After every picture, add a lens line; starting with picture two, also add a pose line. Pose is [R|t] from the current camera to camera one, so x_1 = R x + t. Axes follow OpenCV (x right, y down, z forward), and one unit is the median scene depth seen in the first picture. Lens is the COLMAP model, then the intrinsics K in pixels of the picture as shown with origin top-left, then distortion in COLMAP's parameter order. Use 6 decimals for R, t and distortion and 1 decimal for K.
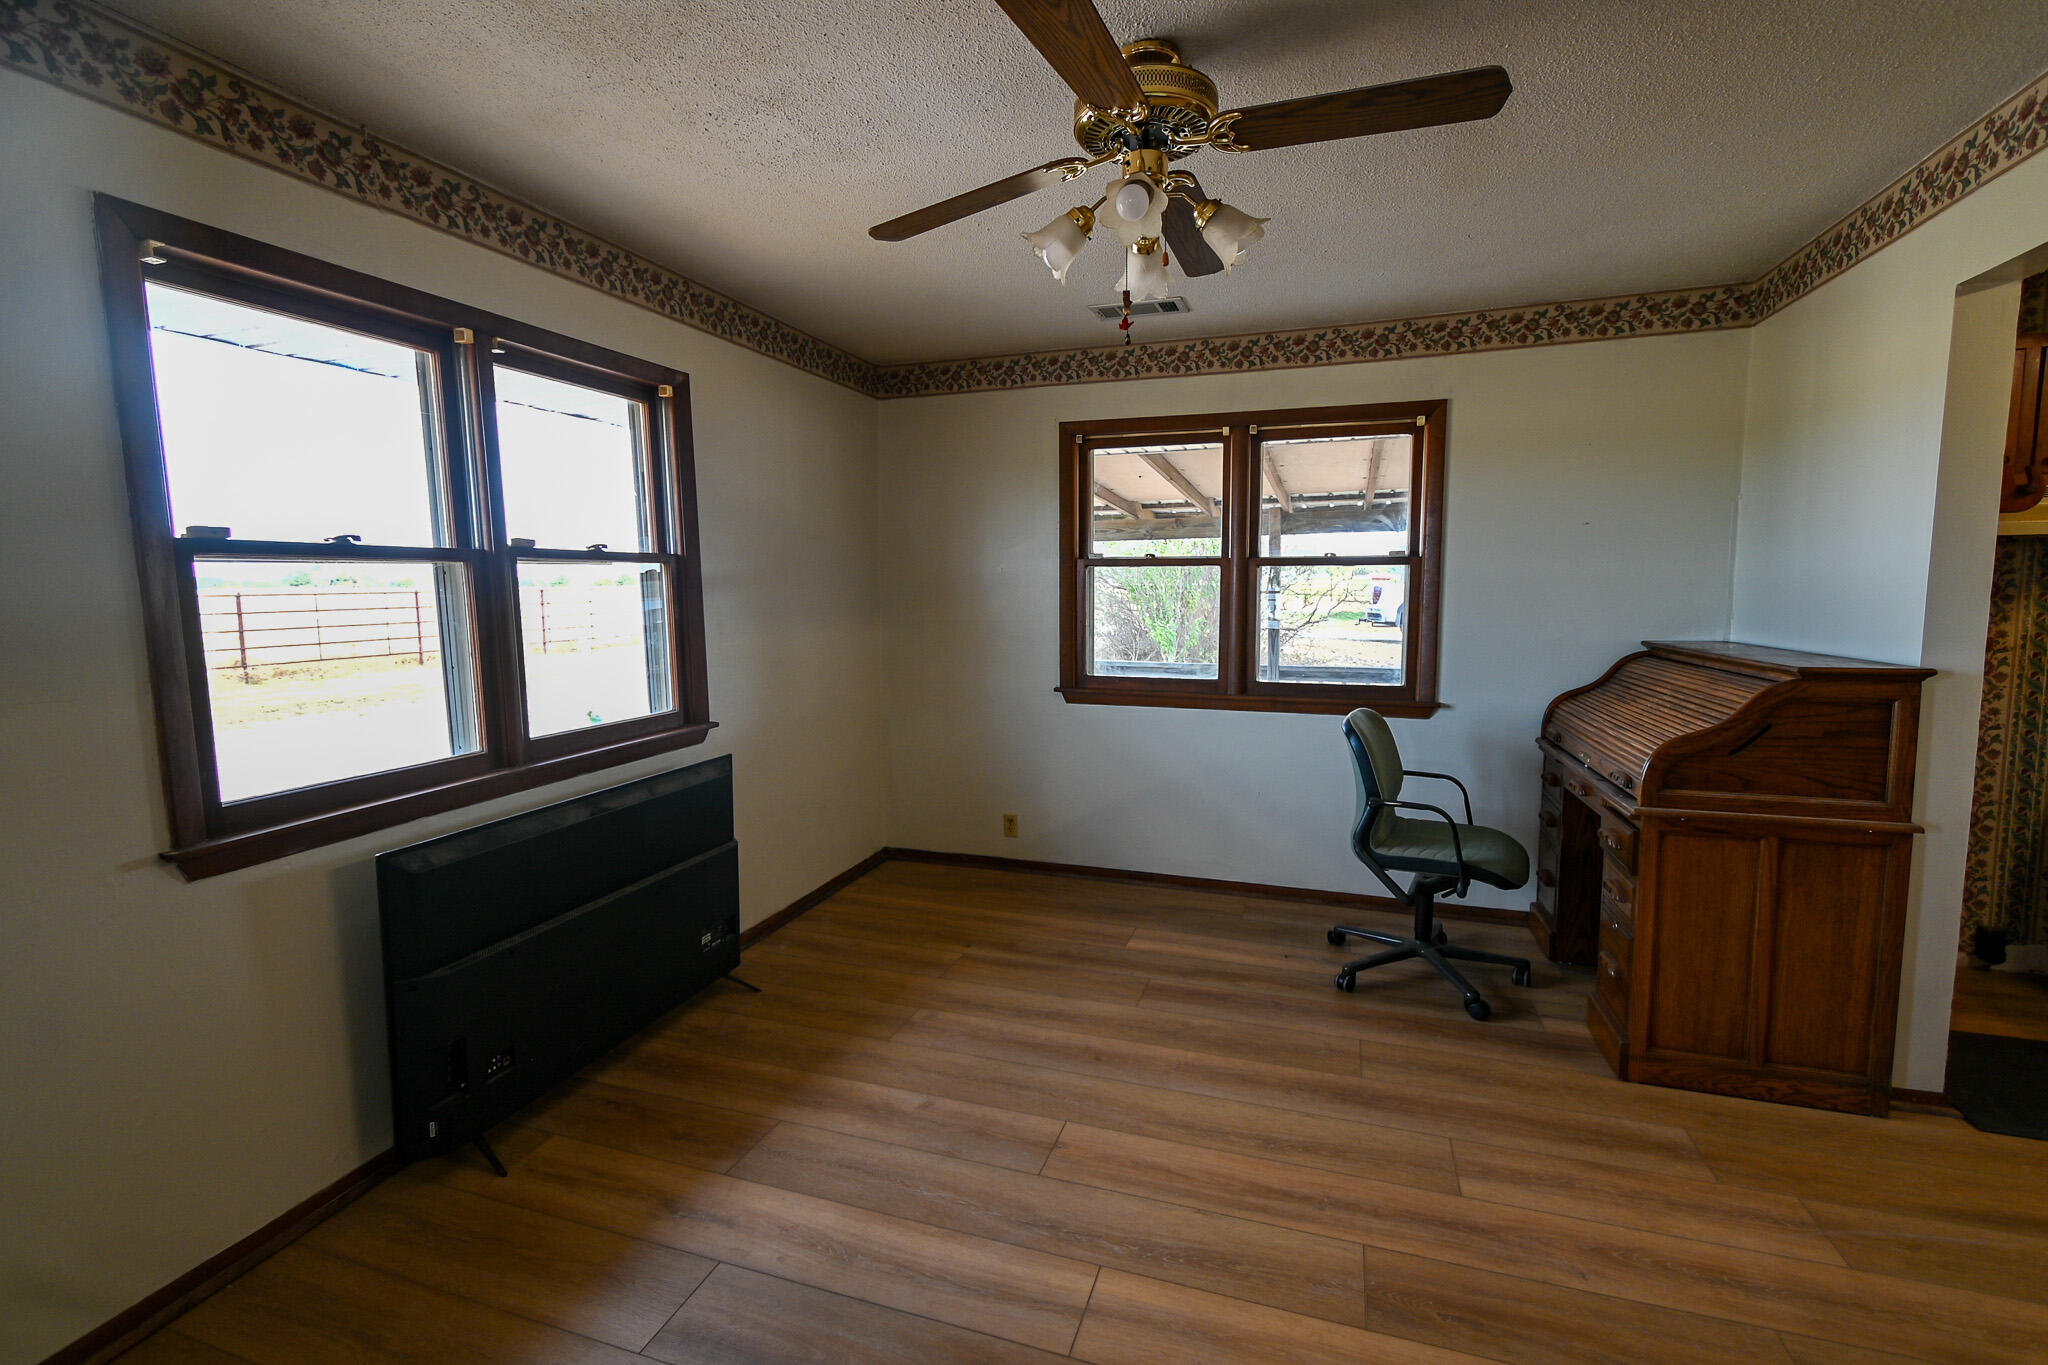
lens RADIAL K [[909.1, 0, 1030.1], [0, 909.1, 679.3], [0, 0, 1]] dist [0.009860, -0.004554]
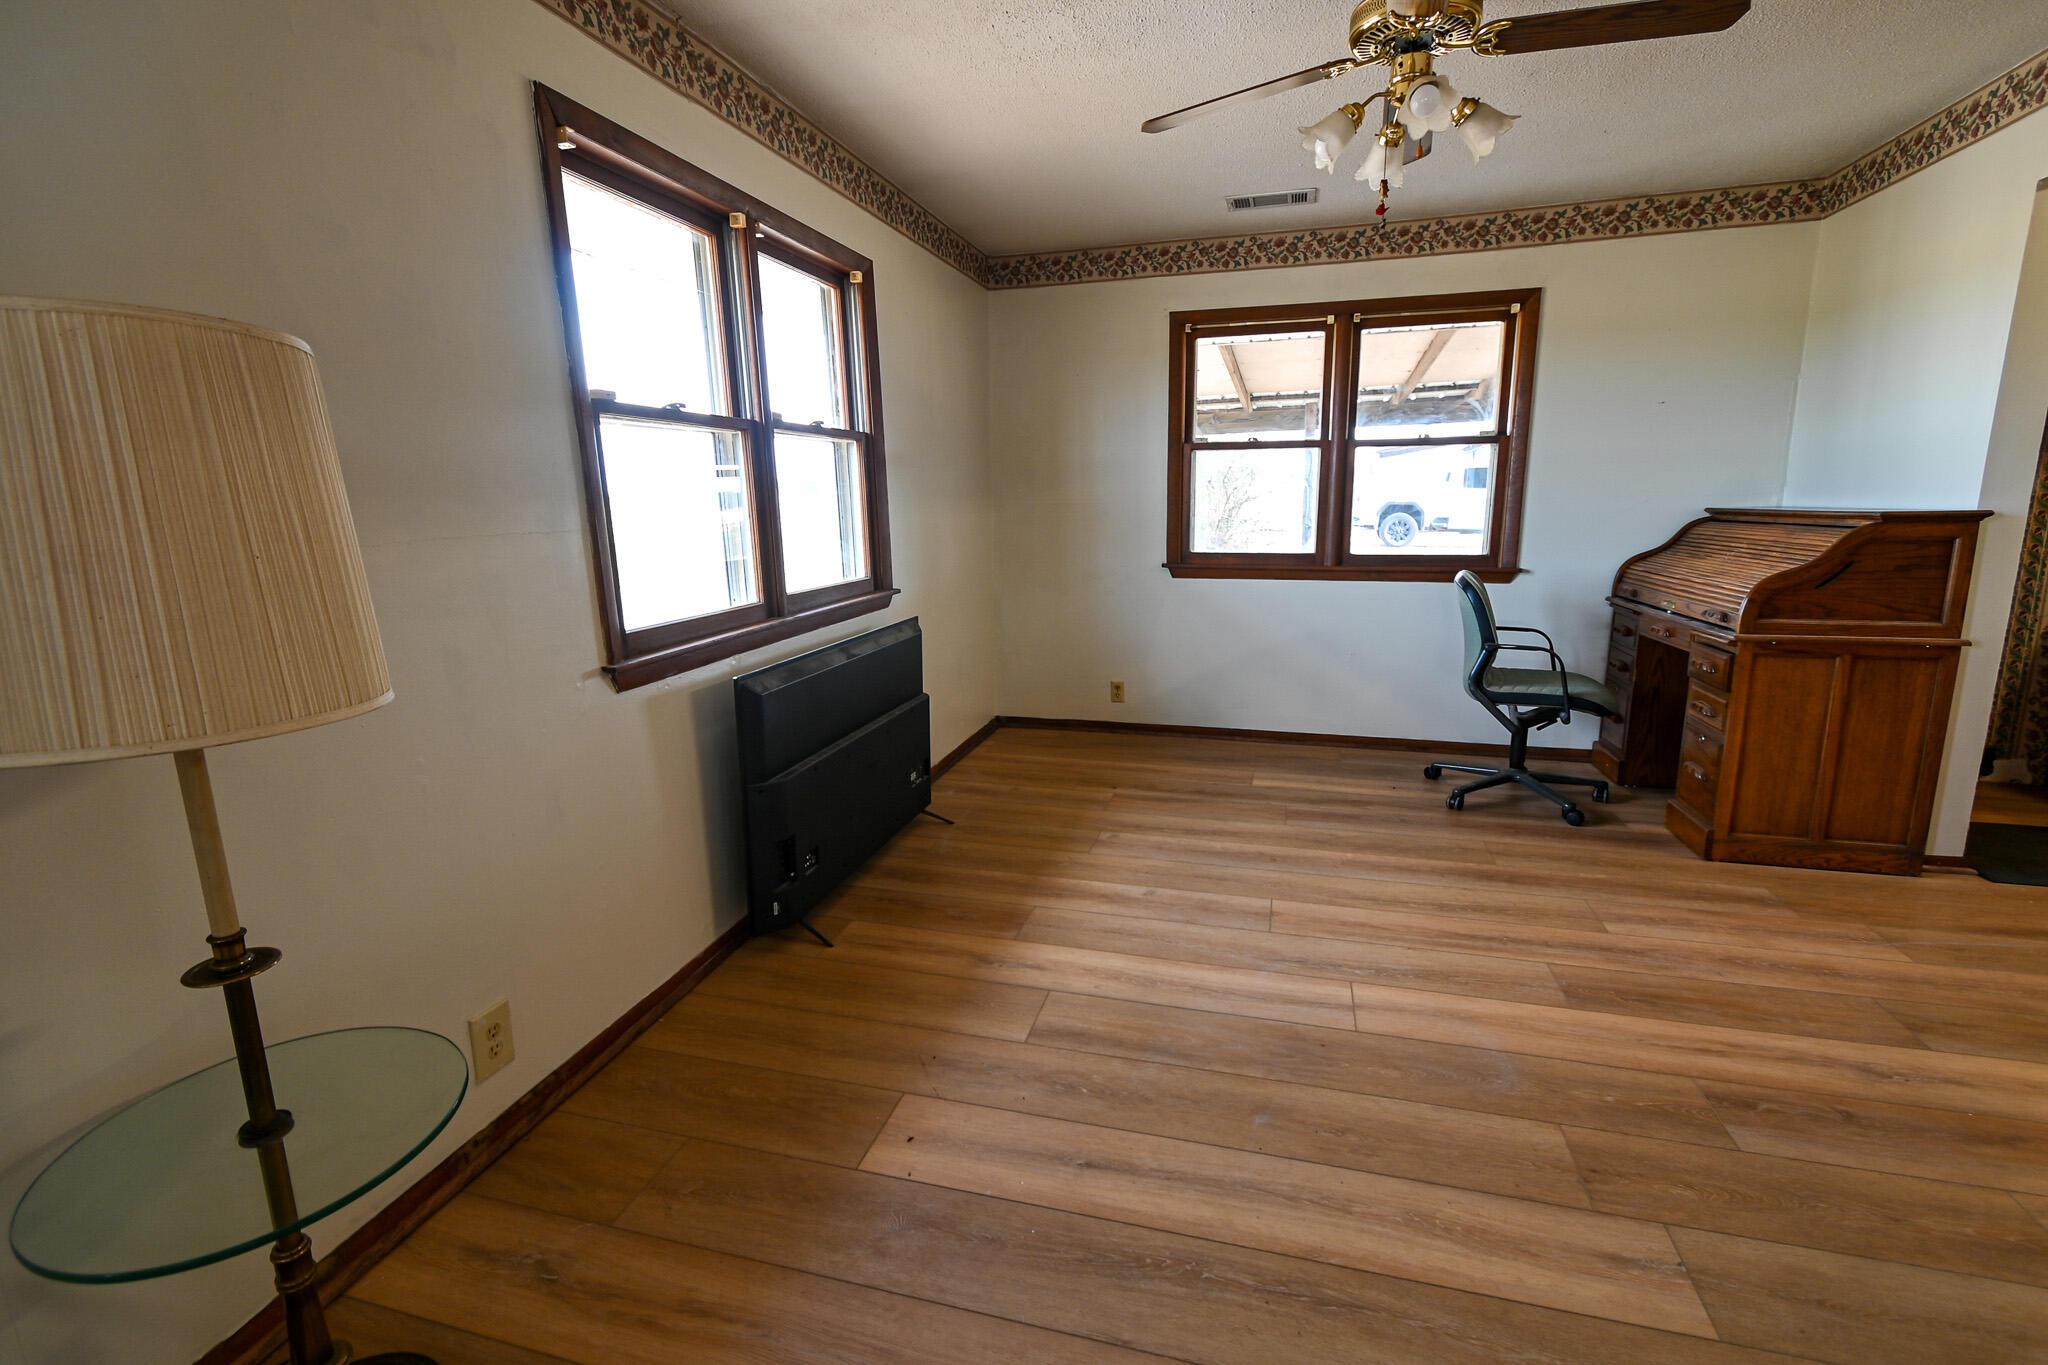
lens RADIAL K [[909.1, 0, 1030.1], [0, 909.1, 679.3], [0, 0, 1]] dist [0.009860, -0.004554]
pose [[0.998741, -0.018463, 0.046639, -0.296700], [0.014030, 0.995507, 0.093647, 0.068353], [-0.048159, -0.092875, 0.994512, -0.143799]]
